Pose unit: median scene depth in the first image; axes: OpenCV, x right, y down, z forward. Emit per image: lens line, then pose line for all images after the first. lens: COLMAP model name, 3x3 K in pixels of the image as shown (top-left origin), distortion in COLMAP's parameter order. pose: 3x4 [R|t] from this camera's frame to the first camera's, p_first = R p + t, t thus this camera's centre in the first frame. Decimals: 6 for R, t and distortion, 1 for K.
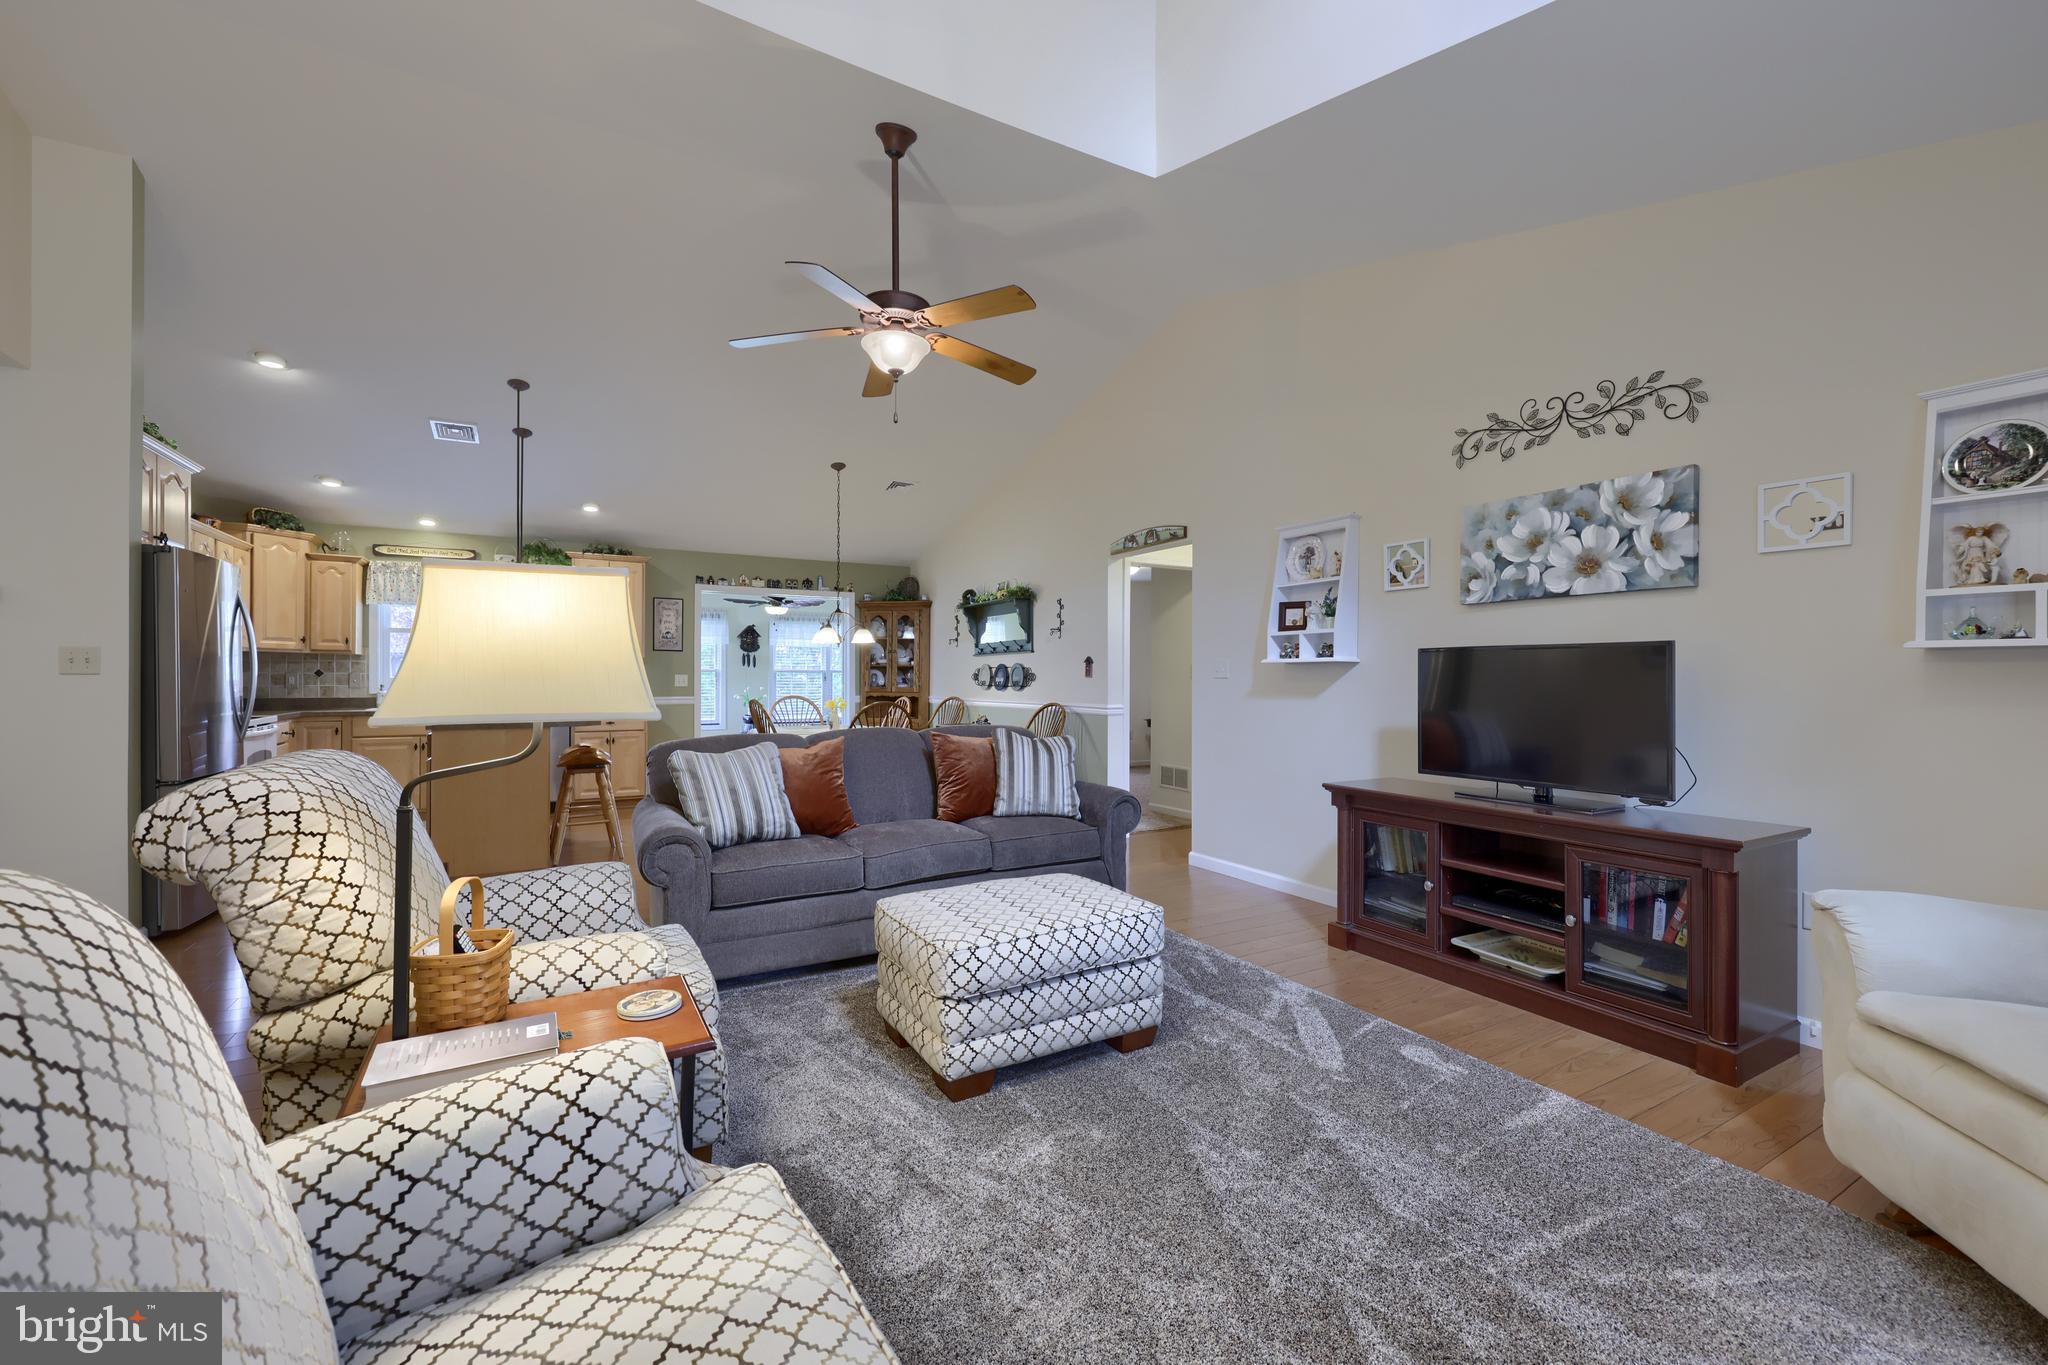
lens RADIAL K [[840.1, 0, 1026.5], [0, 840.1, 678.7], [0, 0, 1]] dist [-0.001579, 0.000144]
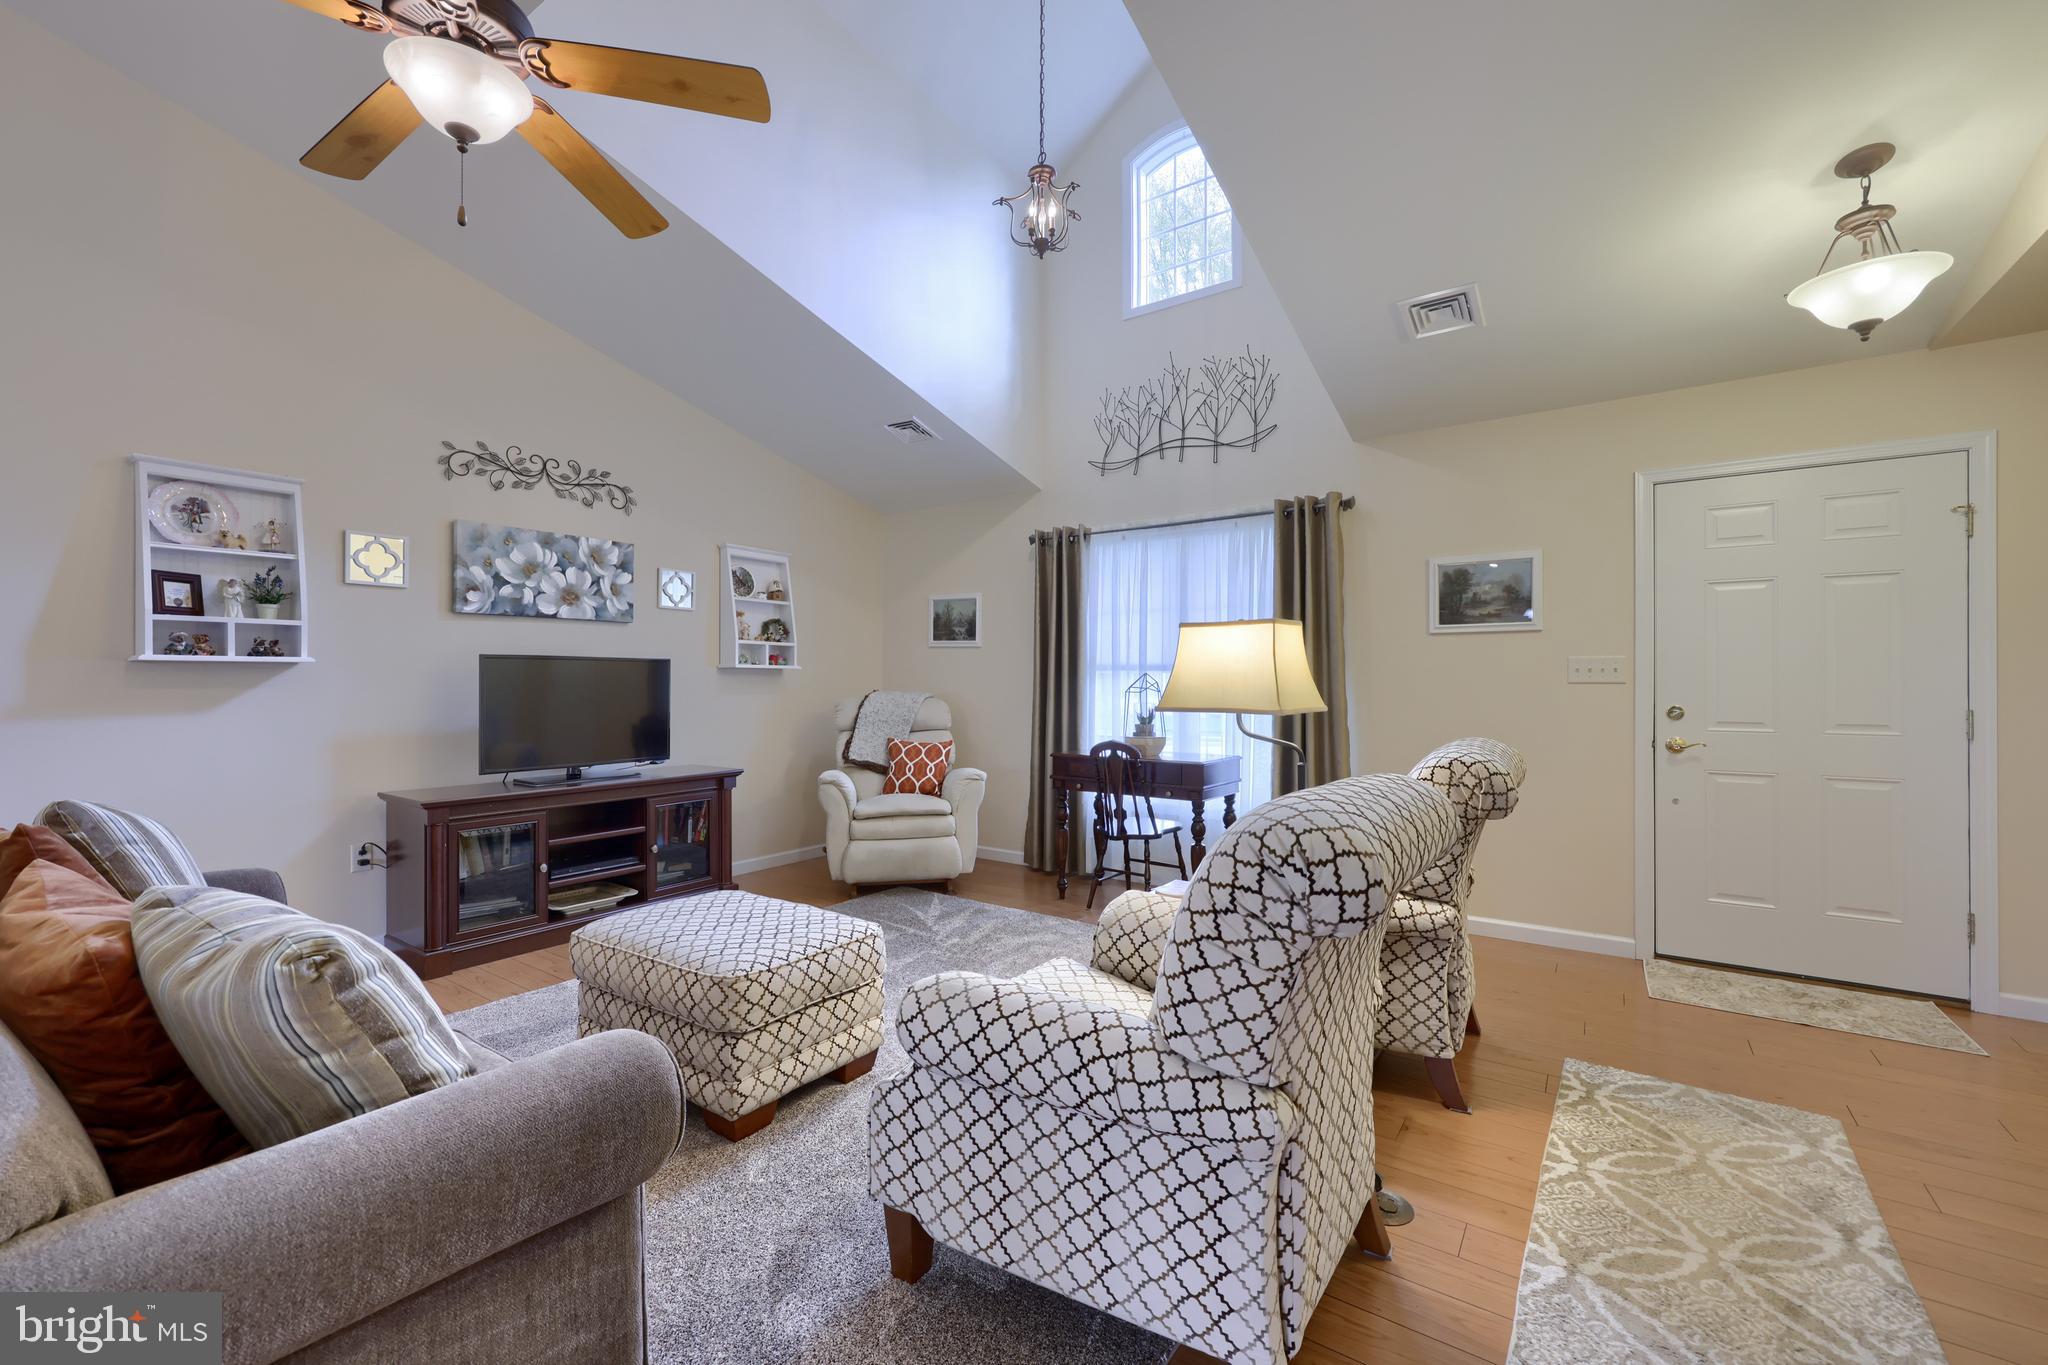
lens RADIAL K [[858.3, 0, 1020.8], [0, 858.3, 677.2], [0, 0, 1]] dist [0.004603, -0.000016]
pose [[-0.437783, 0.000371, 0.899081, -0.781343], [-0.000886, 0.999999, -0.000844, -0.007514], [-0.899080, -0.001166, -0.437782, 0.870952]]
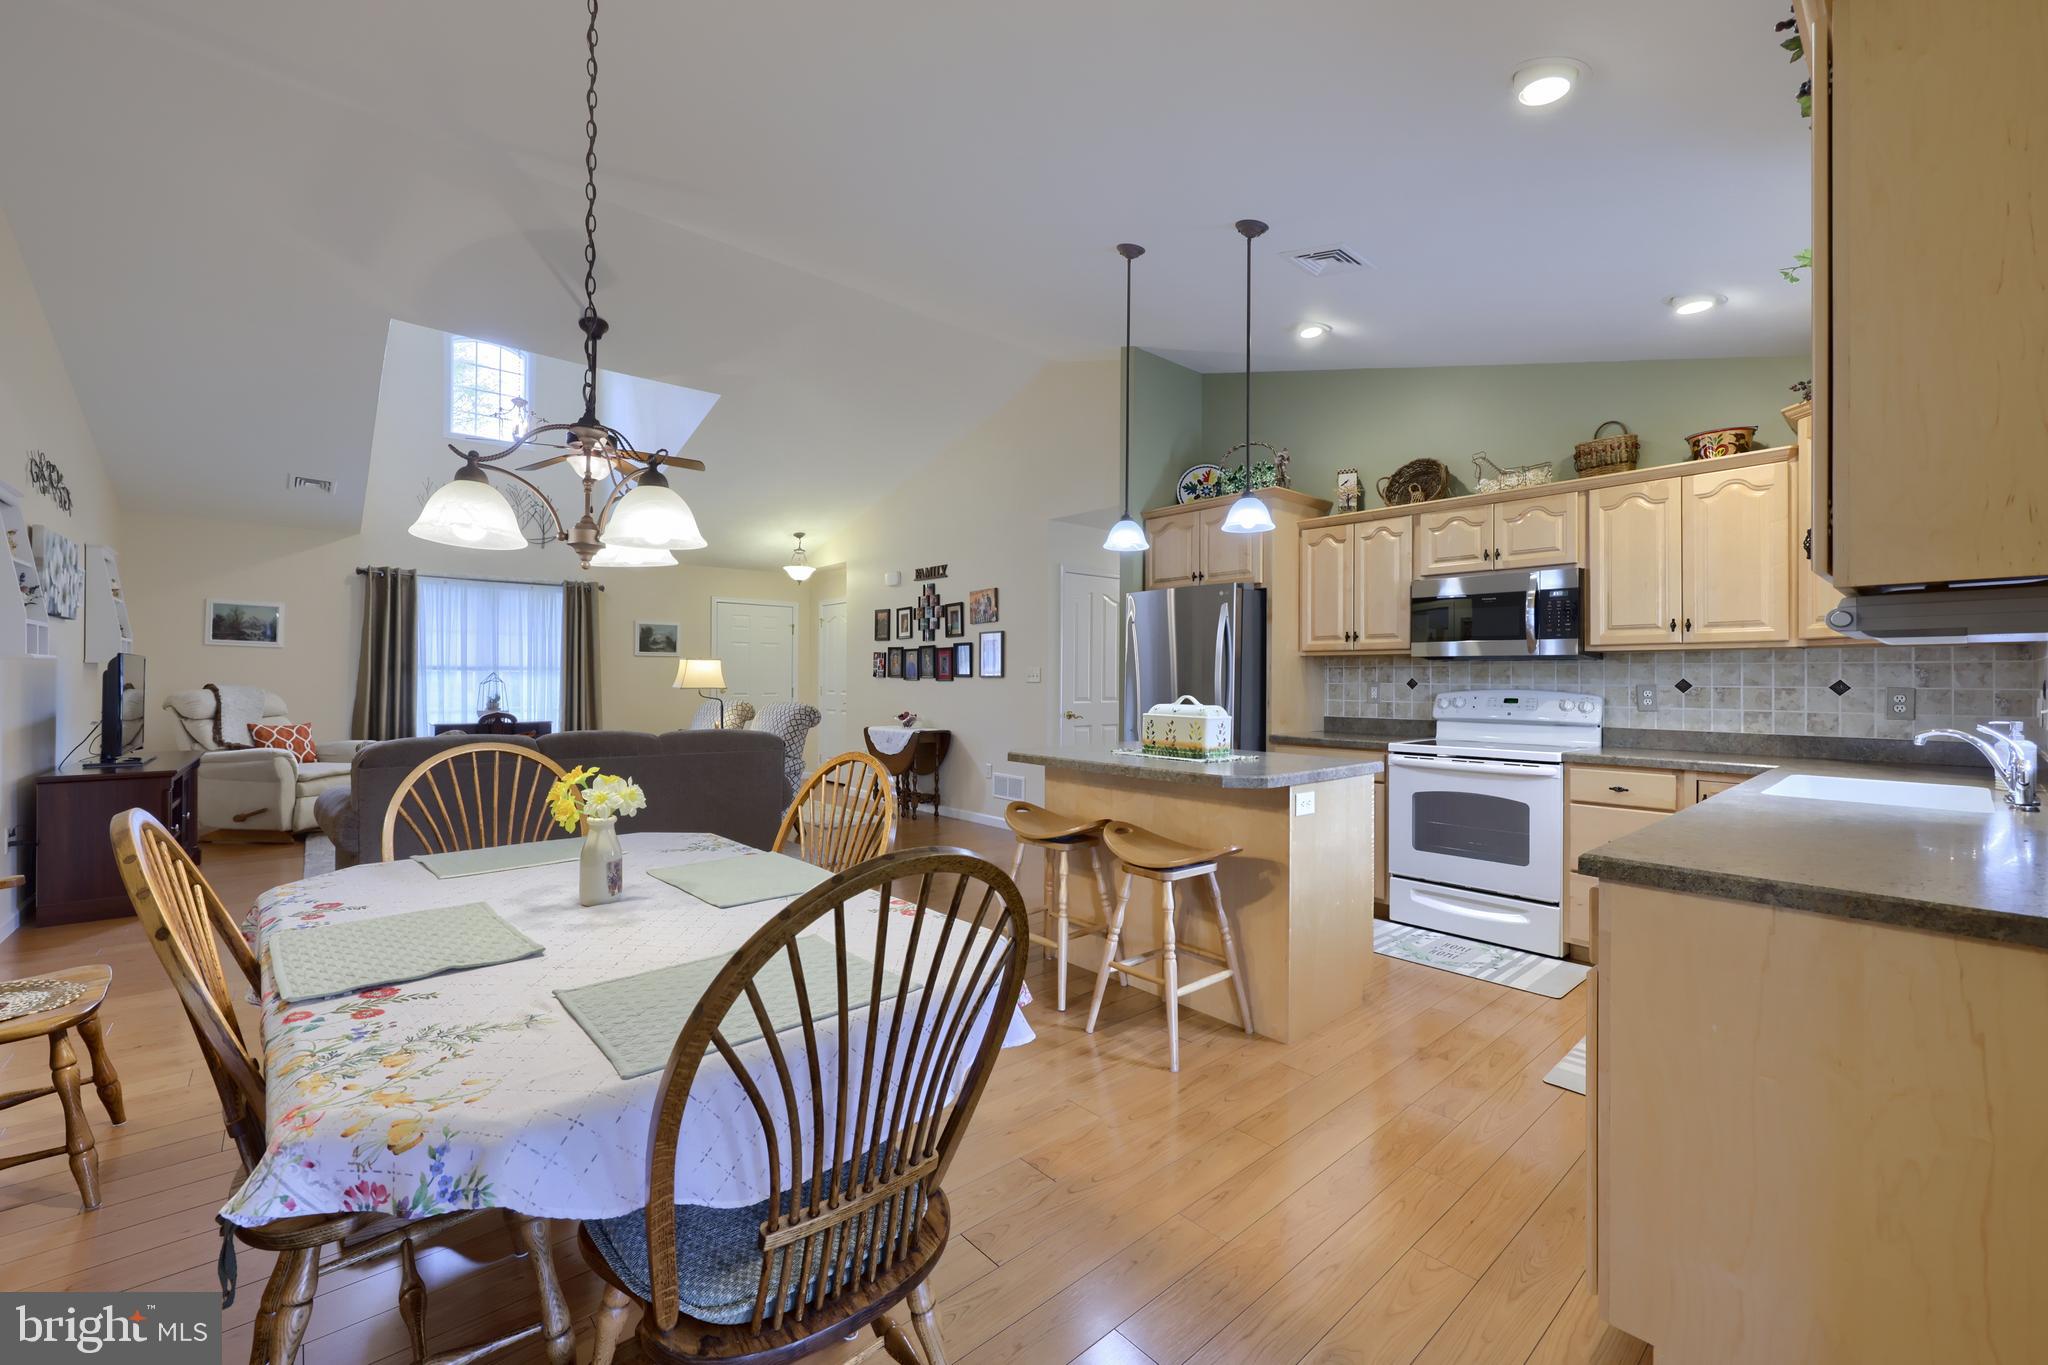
lens RADIAL K [[826.7, 0, 1036.2], [0, 826.7, 677.7], [0, 0, 1]] dist [-0.020301, 0.000102]
pose [[-0.977000, -0.010432, -0.212985, -0.592137], [-0.010475, 0.999945, -0.000928, -0.012988], [0.212983, 0.001324, -0.977055, 2.439196]]
